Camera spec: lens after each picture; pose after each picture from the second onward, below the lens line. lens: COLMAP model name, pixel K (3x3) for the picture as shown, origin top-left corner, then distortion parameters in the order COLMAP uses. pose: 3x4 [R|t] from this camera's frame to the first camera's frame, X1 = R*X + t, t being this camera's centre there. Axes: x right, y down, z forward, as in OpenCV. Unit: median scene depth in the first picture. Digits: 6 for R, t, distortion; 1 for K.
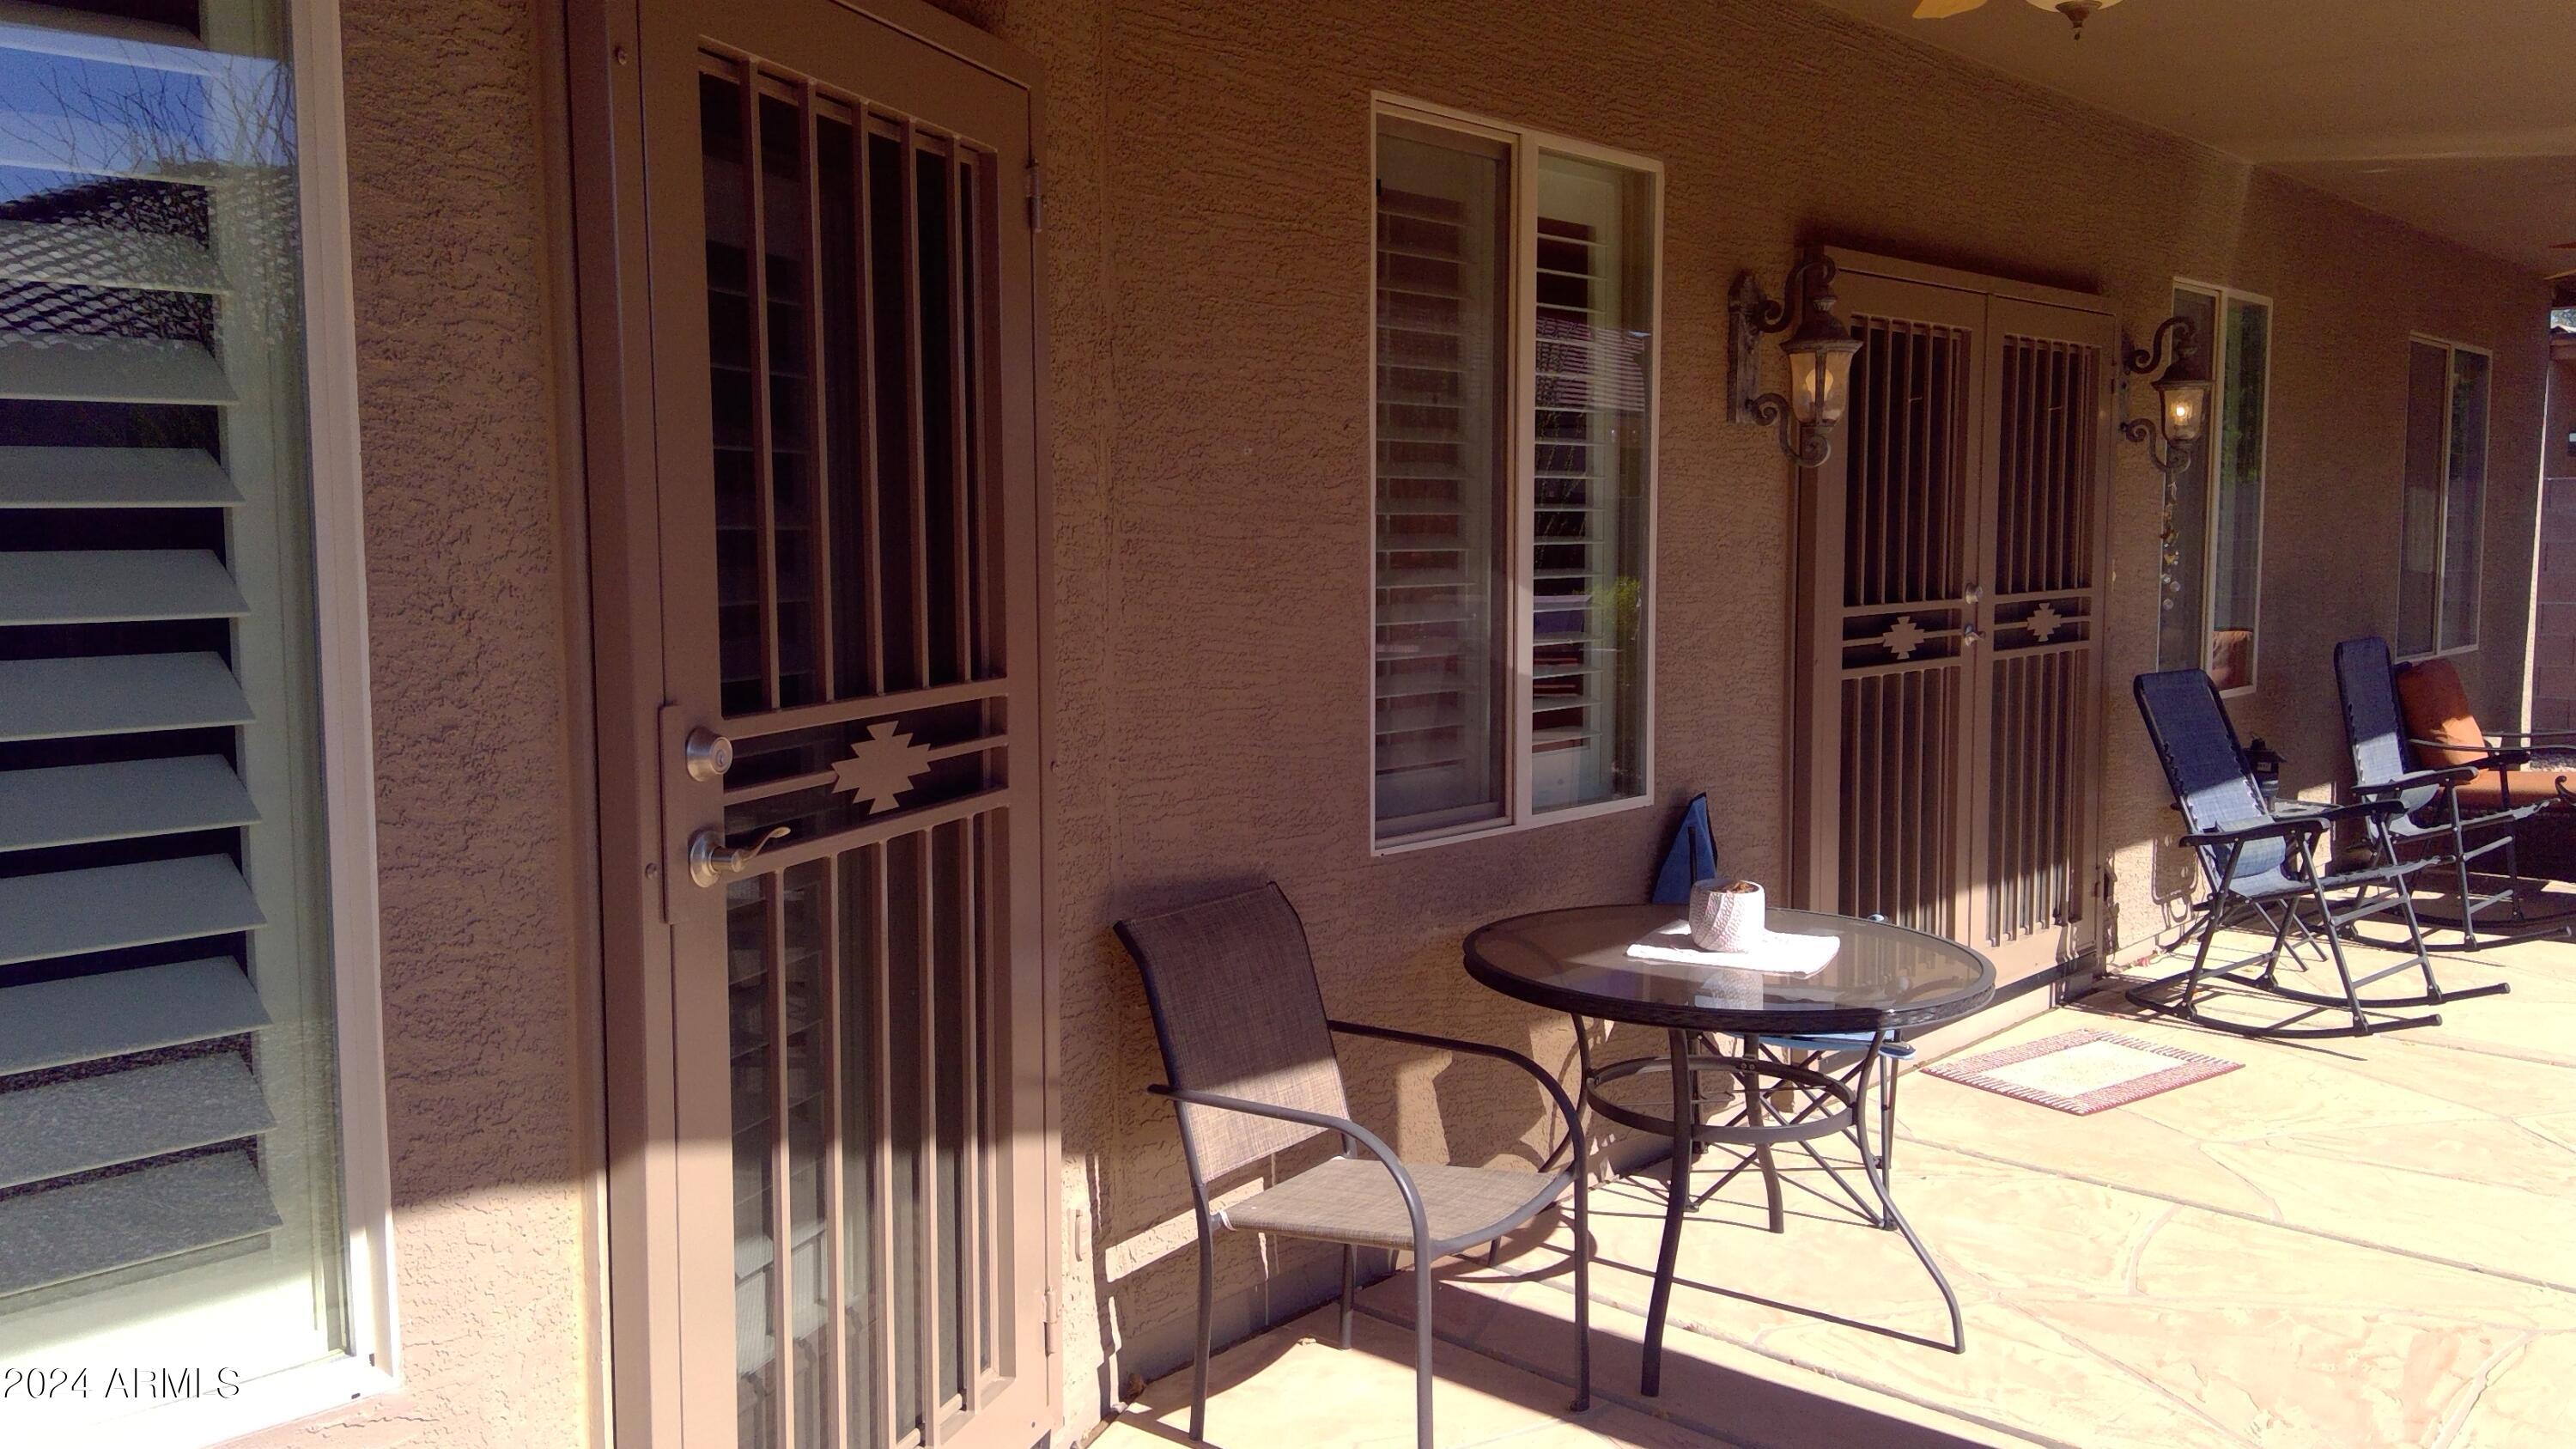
lens RADIAL K [[2029.5, 0, 1272.6], [0, 2029.5, 717.6], [0, 0, 1]] dist [0.062052, -0.106712]
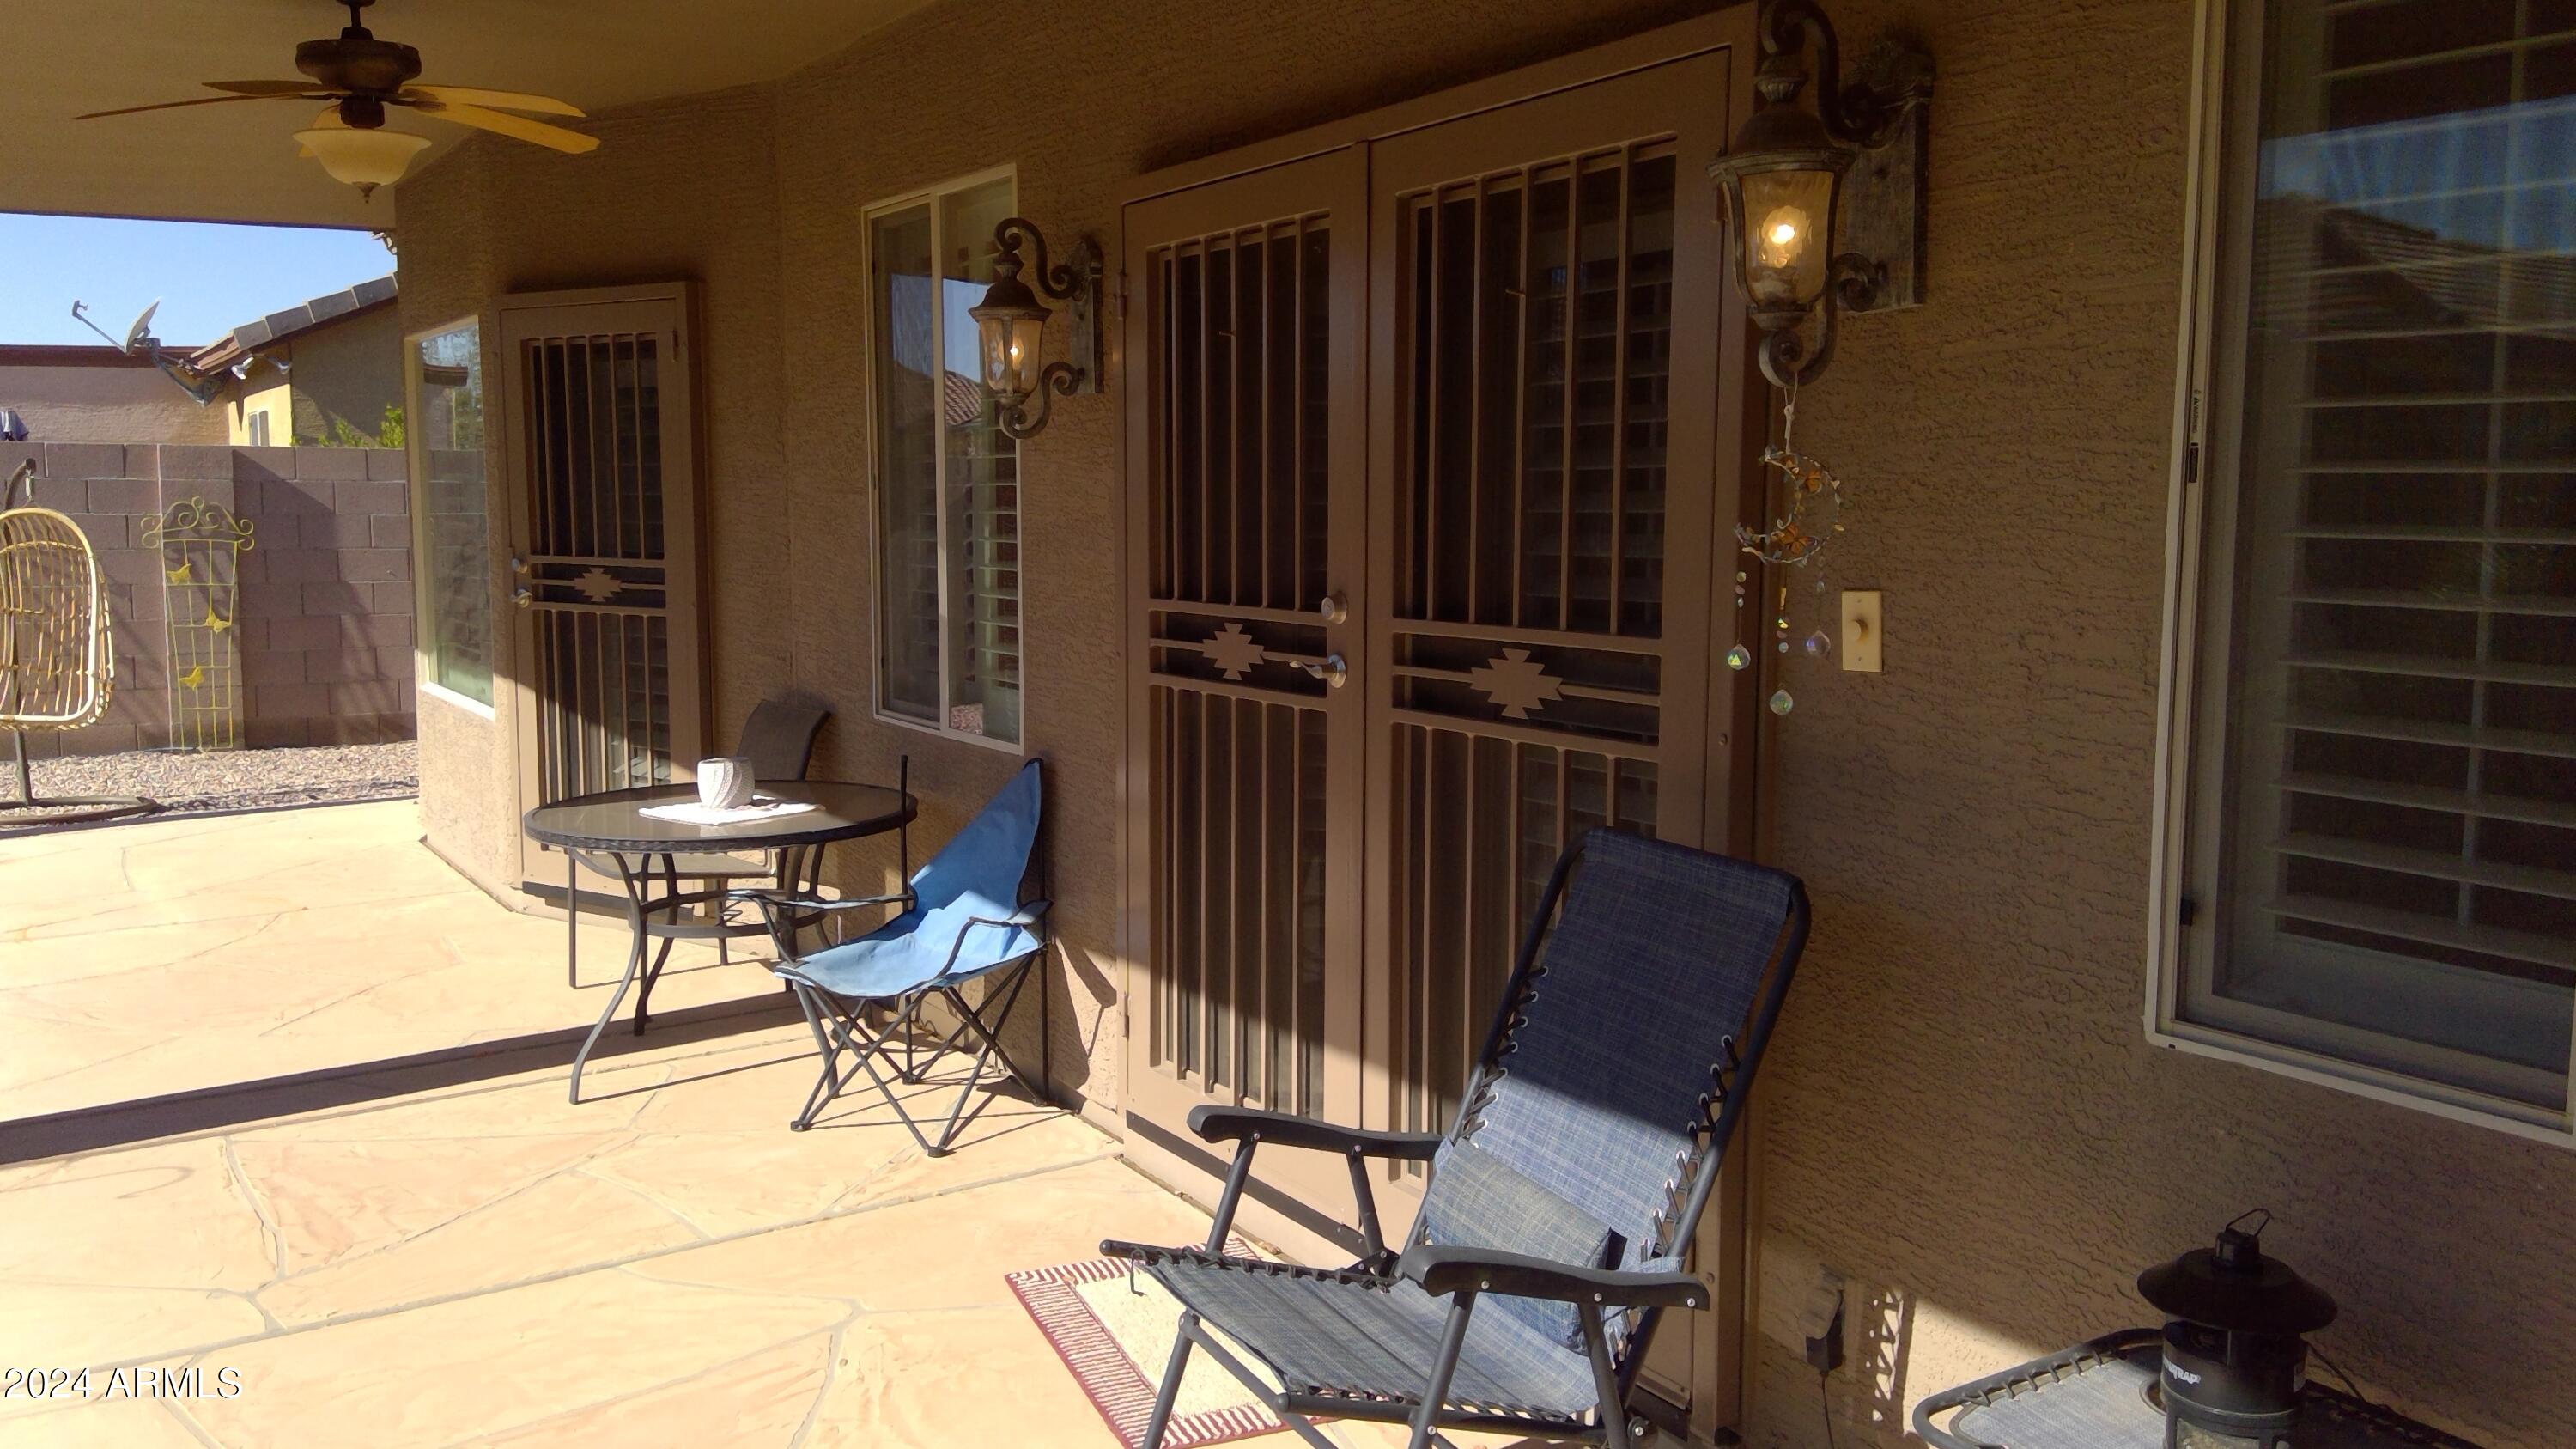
lens RADIAL K [[2029.5, 0, 1306.7], [0, 2029.5, 717.0], [0, 0, 1]] dist [0.062052, -0.106712]
pose [[-0.236665, 0.122697, -0.963813, 1.175153], [-0.081578, 0.985982, 0.145551, -0.144846], [0.968160, 0.113073, -0.223338, 1.366217]]
